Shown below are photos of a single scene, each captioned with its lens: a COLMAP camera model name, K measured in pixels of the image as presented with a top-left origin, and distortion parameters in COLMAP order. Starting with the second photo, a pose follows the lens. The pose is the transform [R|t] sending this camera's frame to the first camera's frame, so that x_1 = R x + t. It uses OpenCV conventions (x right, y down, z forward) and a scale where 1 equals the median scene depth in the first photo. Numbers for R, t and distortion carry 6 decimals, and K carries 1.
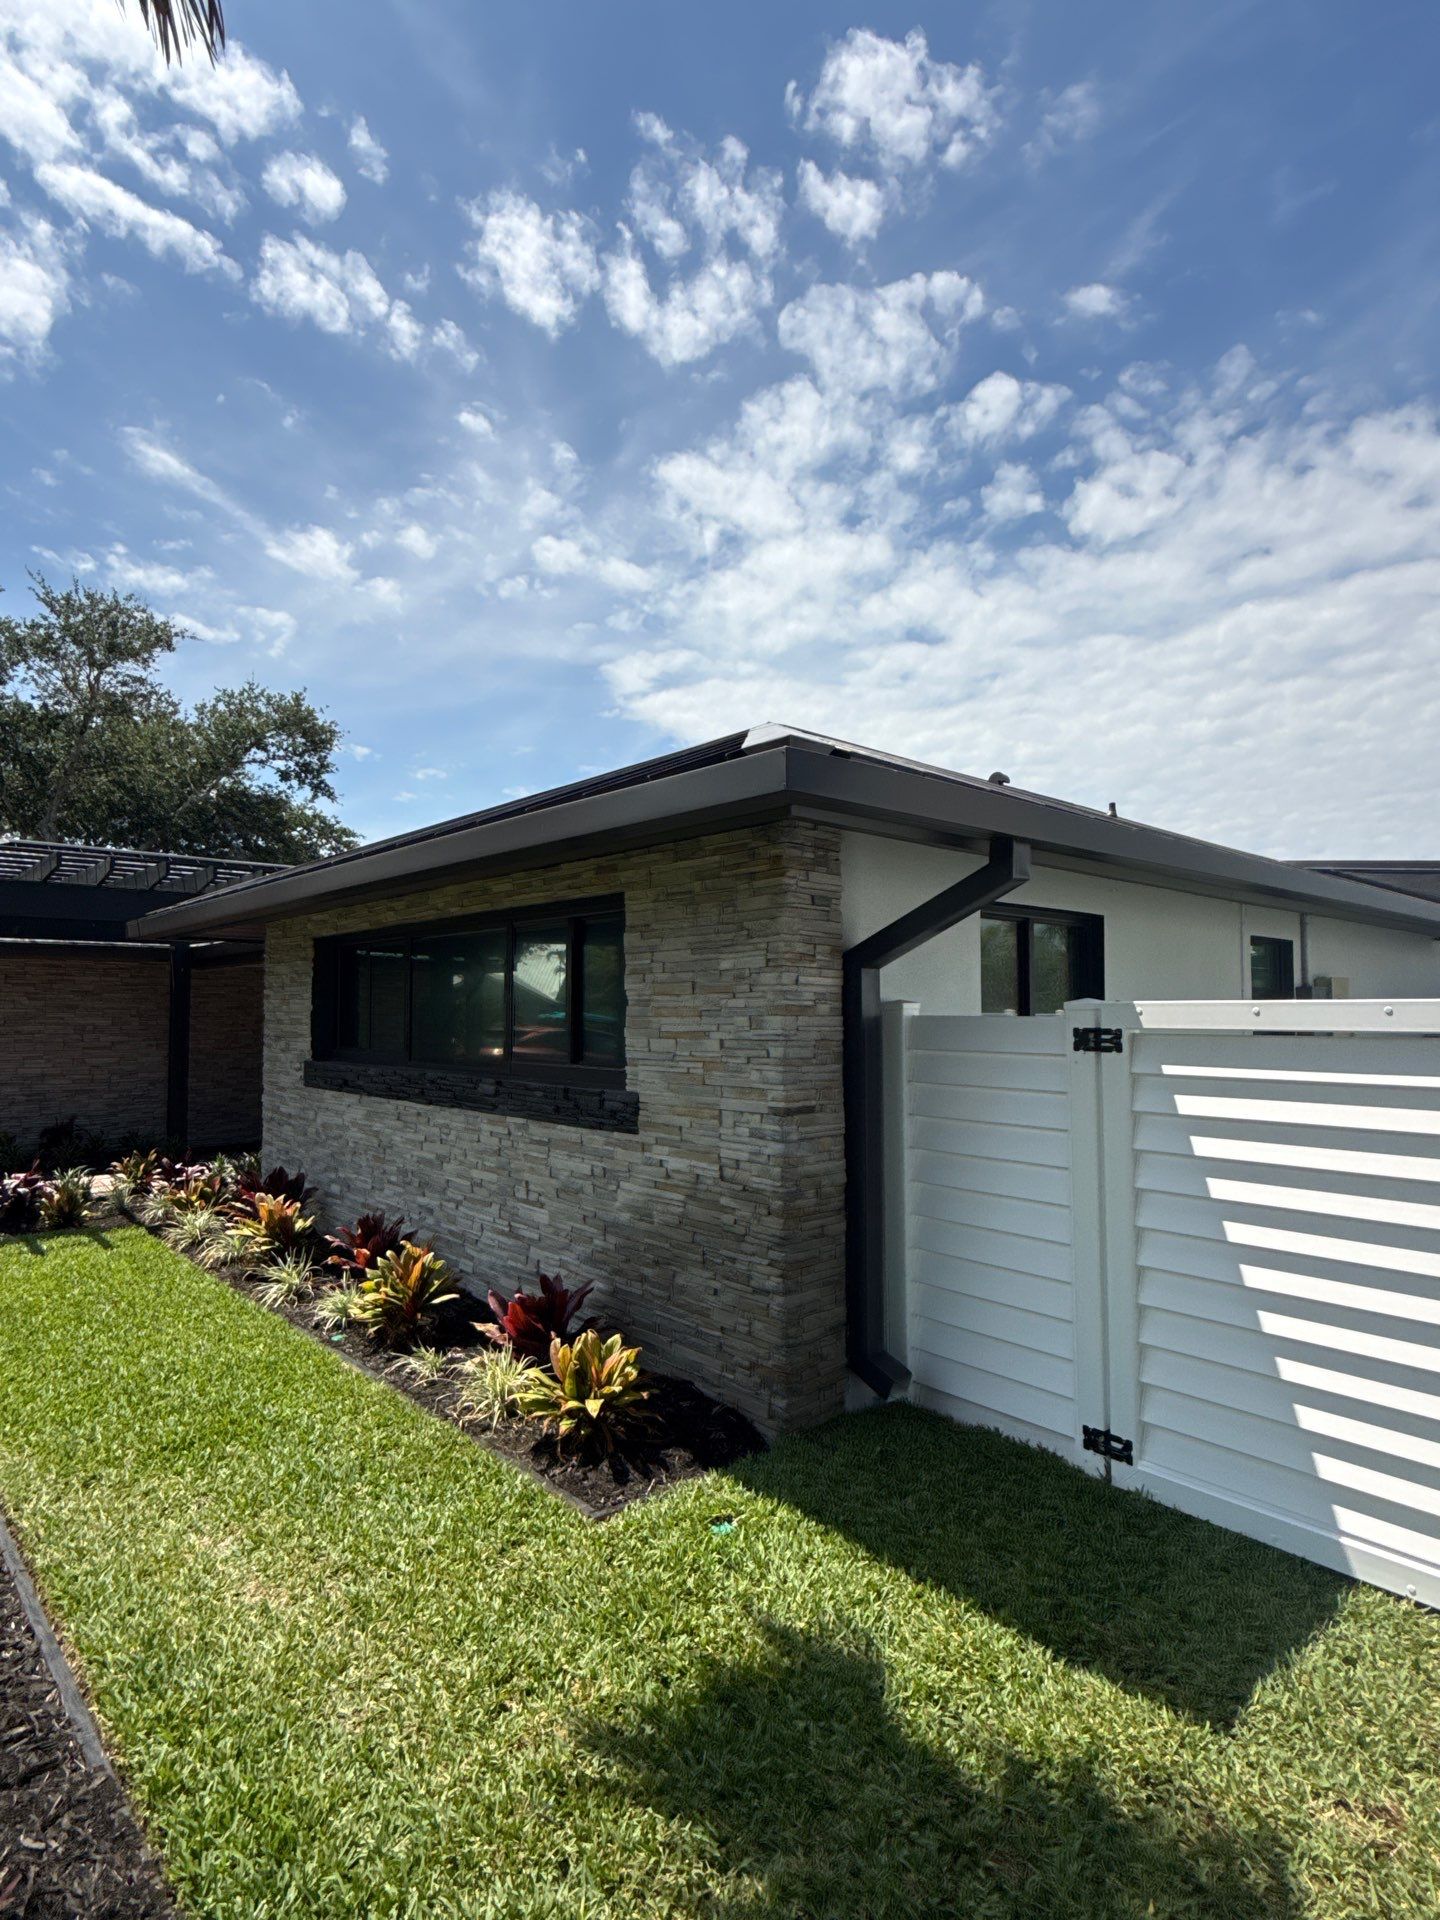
lens RADIAL K [[1026.2, 0, 720.0], [0, 1026.2, 960.0], [0, 0, 1]] dist [-0.003019, 0.000005]
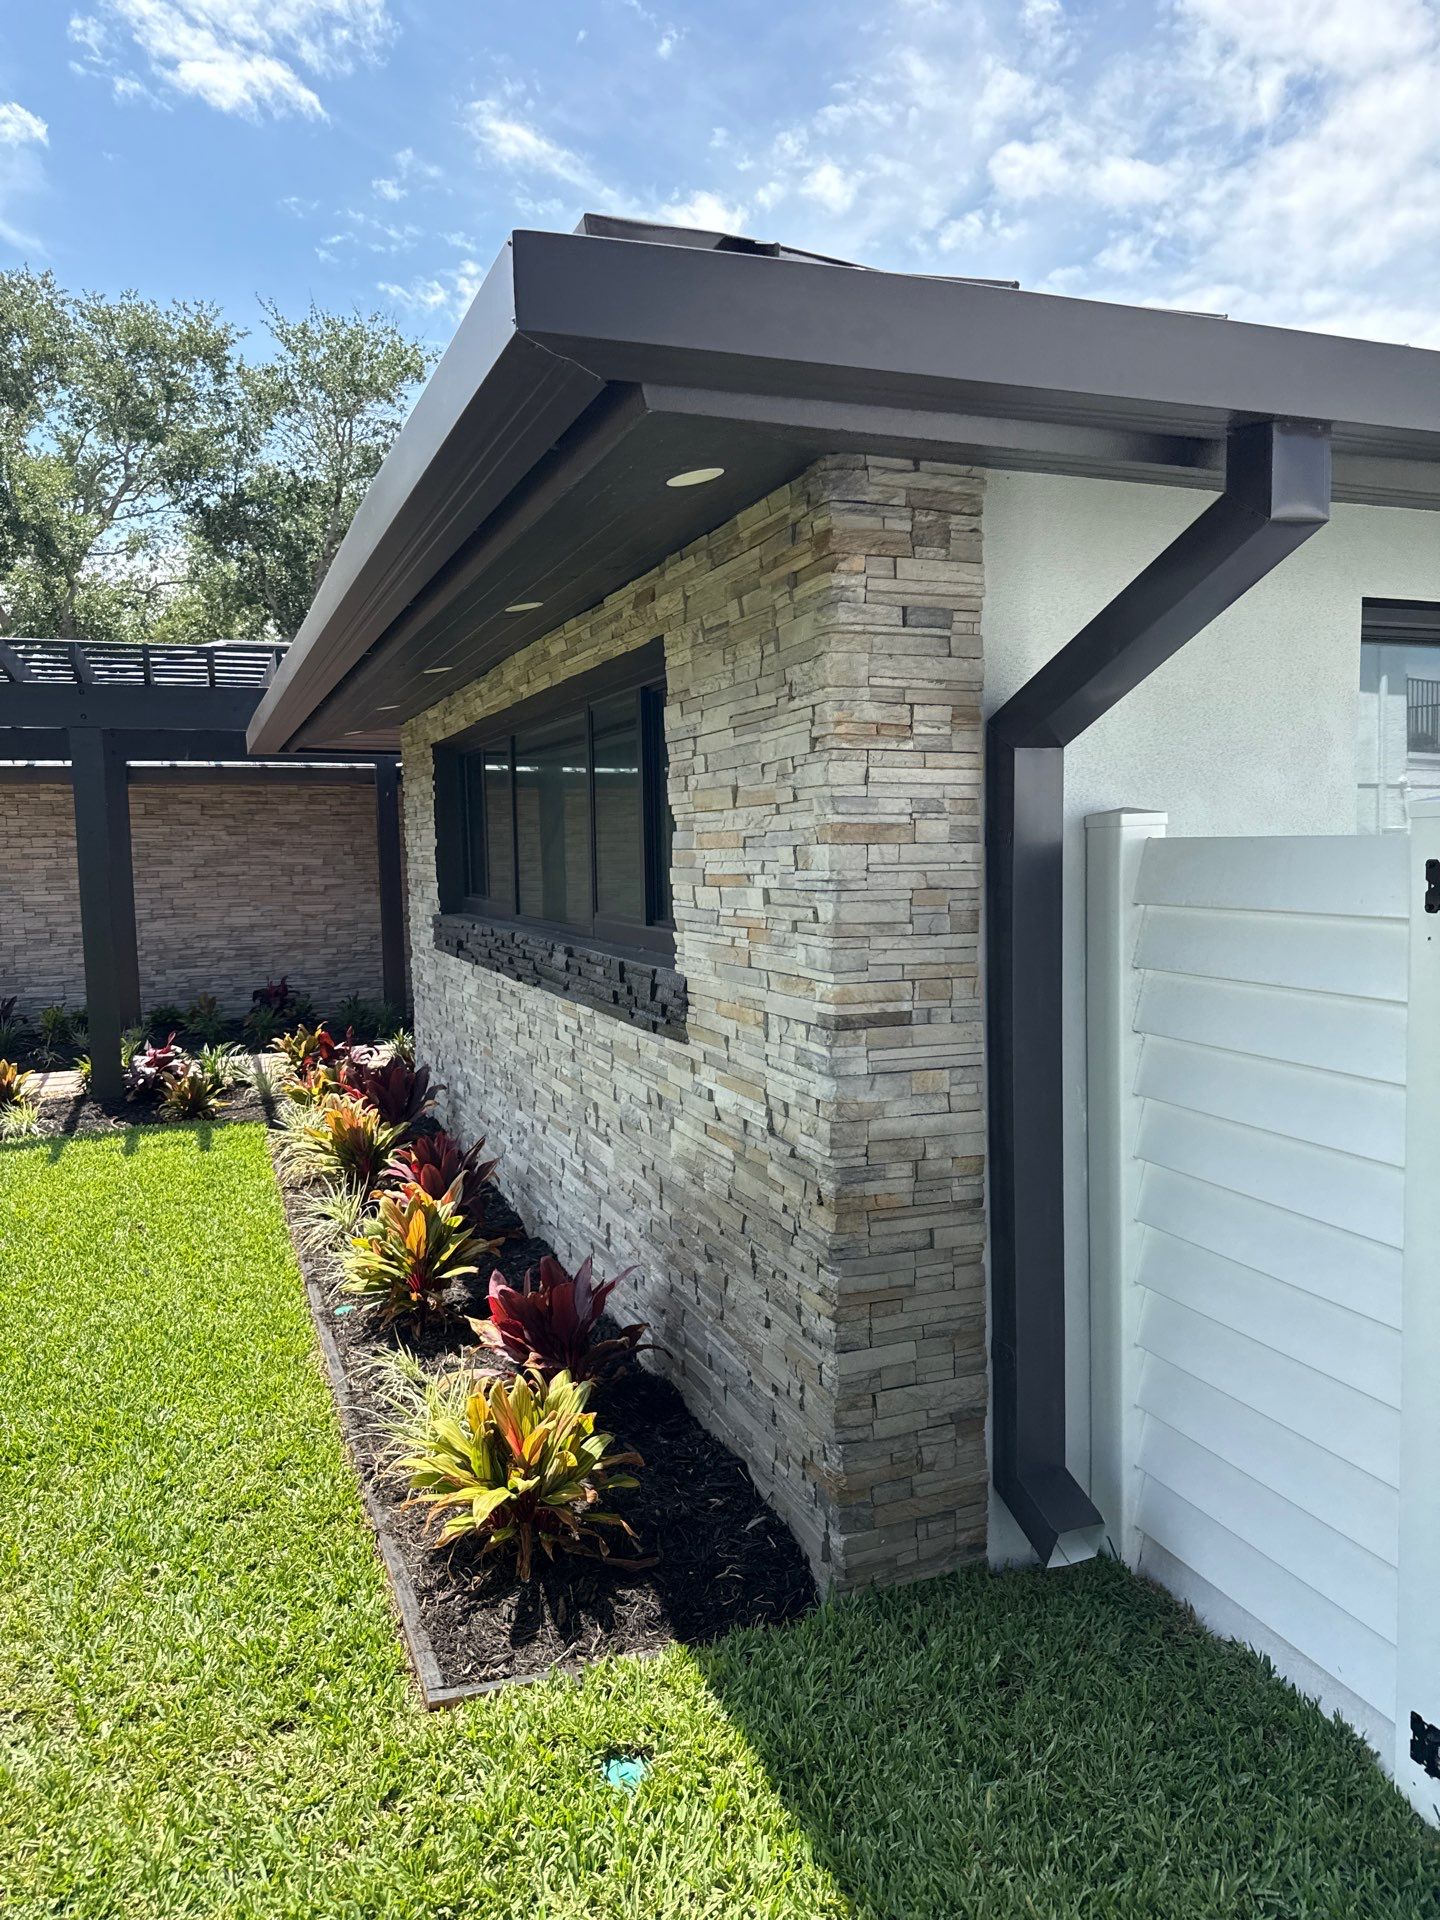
lens RADIAL K [[1352.2, 0, 708.0], [0, 1352.2, 955.2], [0, 0, 1]] dist [0.073367, -0.083809]
pose [[0.930159, 0.014173, -0.366883, 0.222323], [0.034849, 0.991335, 0.126650, 0.017762], [0.365499, -0.130590, 0.921605, 0.279389]]
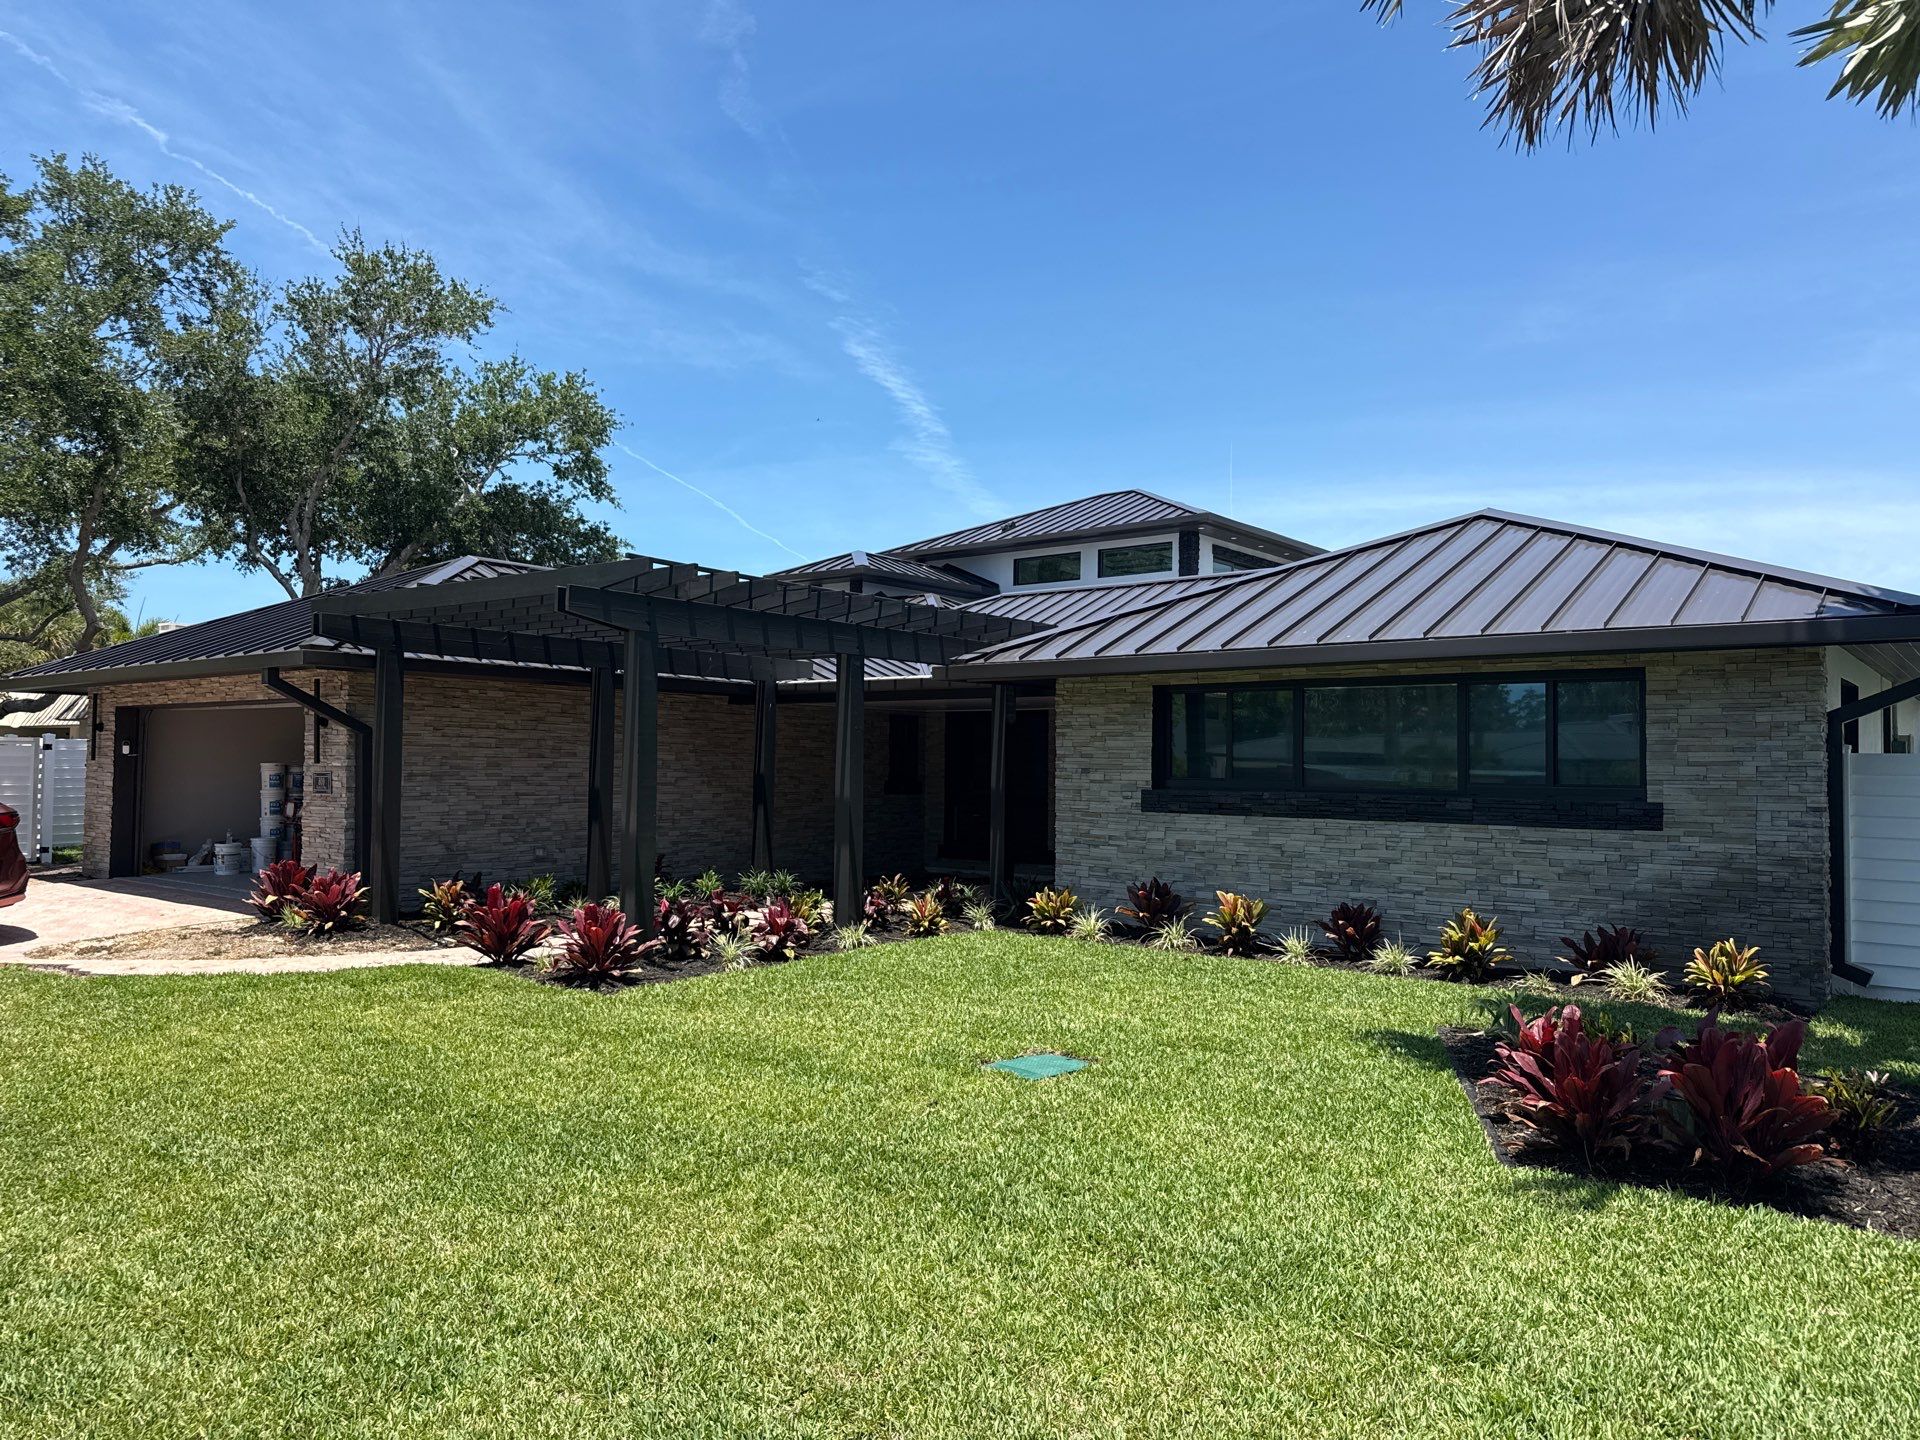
lens RADIAL K [[1380.4, 0, 940.8], [0, 1380.4, 701.0], [0, 0, 1]] dist [0.091773, -0.155199]
pose [[0.988631, 0.019839, 0.149045, -1.425388], [-0.020063, 0.999799, -0.000004, 0.002594], [-0.149015, -0.002987, 0.988830, -0.854331]]
